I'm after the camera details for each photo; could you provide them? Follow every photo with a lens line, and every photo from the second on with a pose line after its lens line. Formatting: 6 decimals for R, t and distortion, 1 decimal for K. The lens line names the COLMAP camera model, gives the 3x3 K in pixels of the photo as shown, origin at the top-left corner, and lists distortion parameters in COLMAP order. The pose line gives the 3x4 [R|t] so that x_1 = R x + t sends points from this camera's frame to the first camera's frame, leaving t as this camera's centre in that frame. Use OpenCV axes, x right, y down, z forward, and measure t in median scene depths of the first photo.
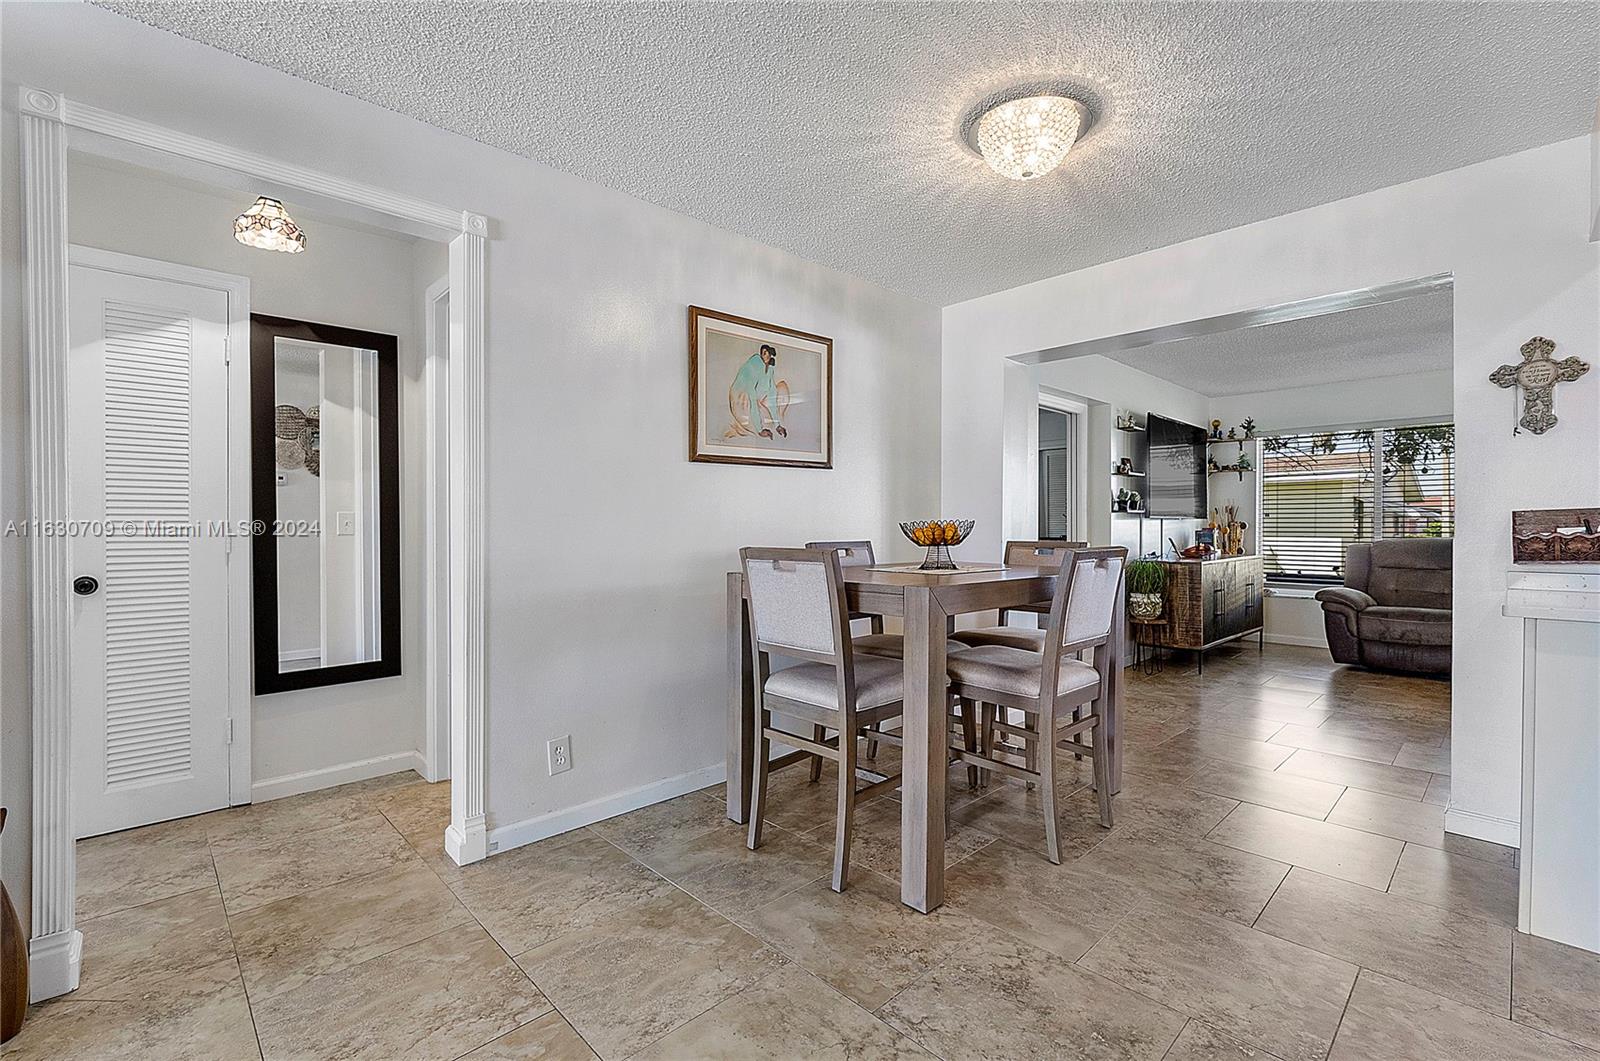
lens RADIAL K [[704.1, 0, 802.9], [0, 704.1, 534.4], [0, 0, 1]] dist [-0.002332, -0.000526]
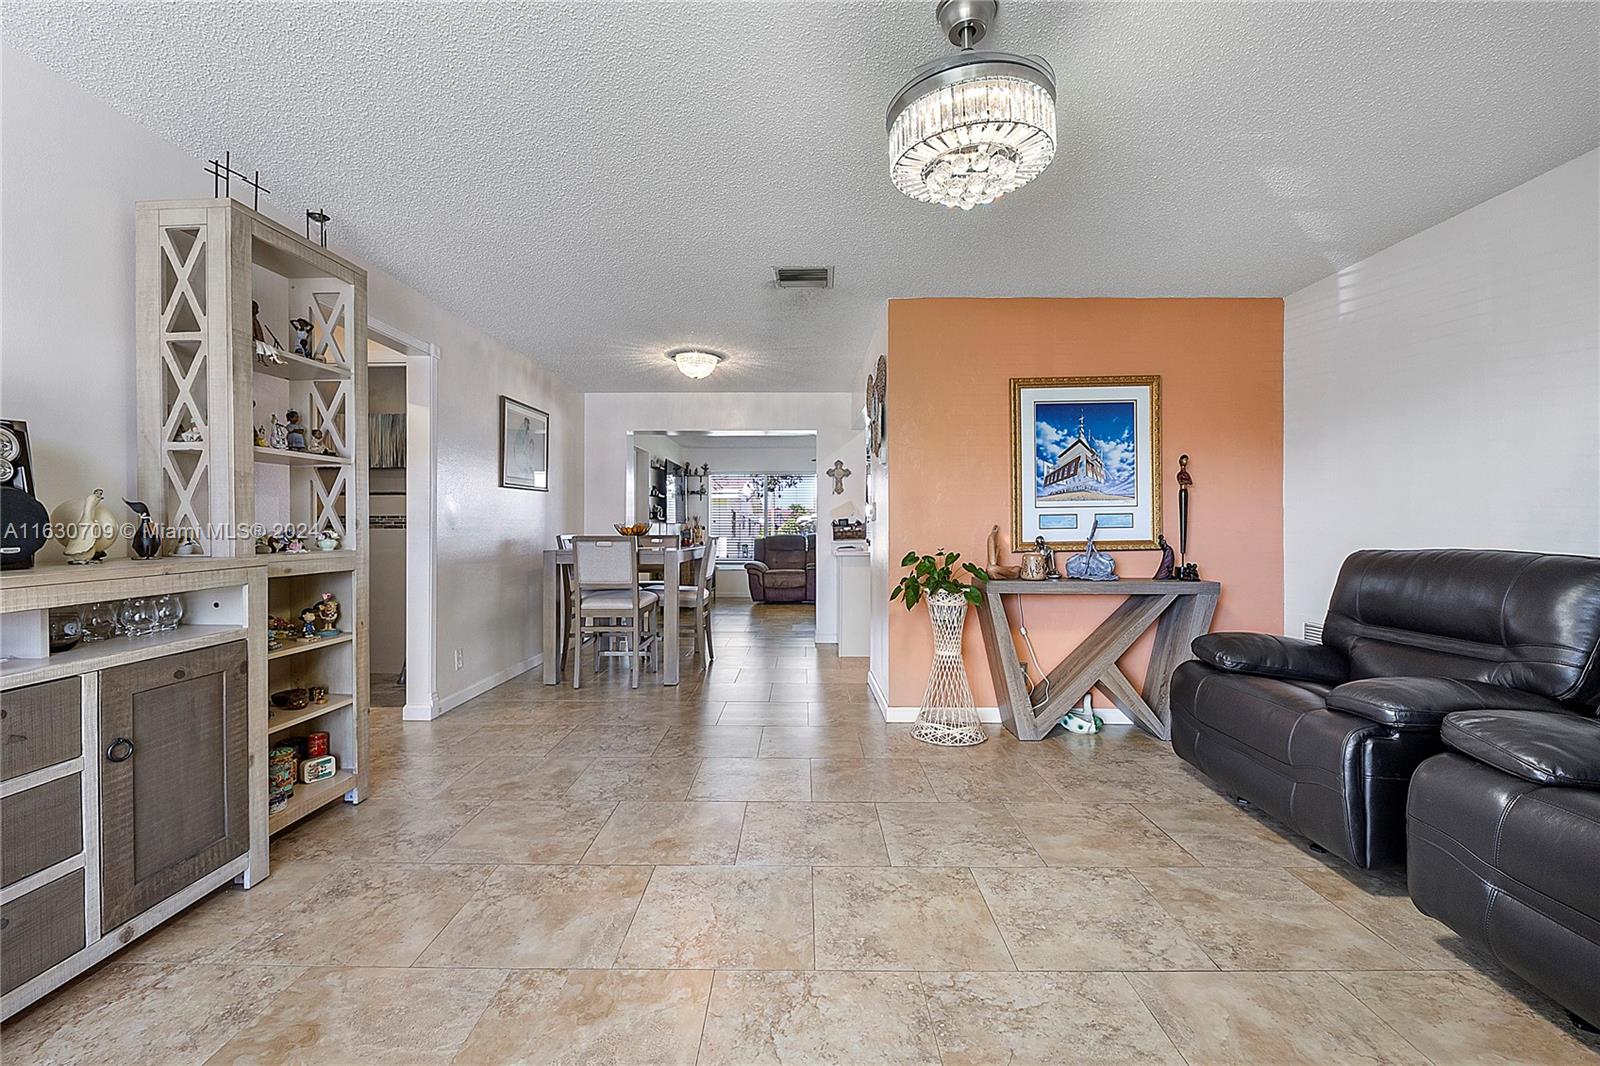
lens RADIAL K [[673.8, 0, 795.8], [0, 673.8, 535.6], [0, 0, 1]] dist [-0.009016, 0.000128]
pose [[0.706584, -0.005713, 0.707606, -0.798146], [0.008225, 0.999966, -0.000139, 0.018733], [-0.707581, 0.005919, 0.706607, -0.636362]]
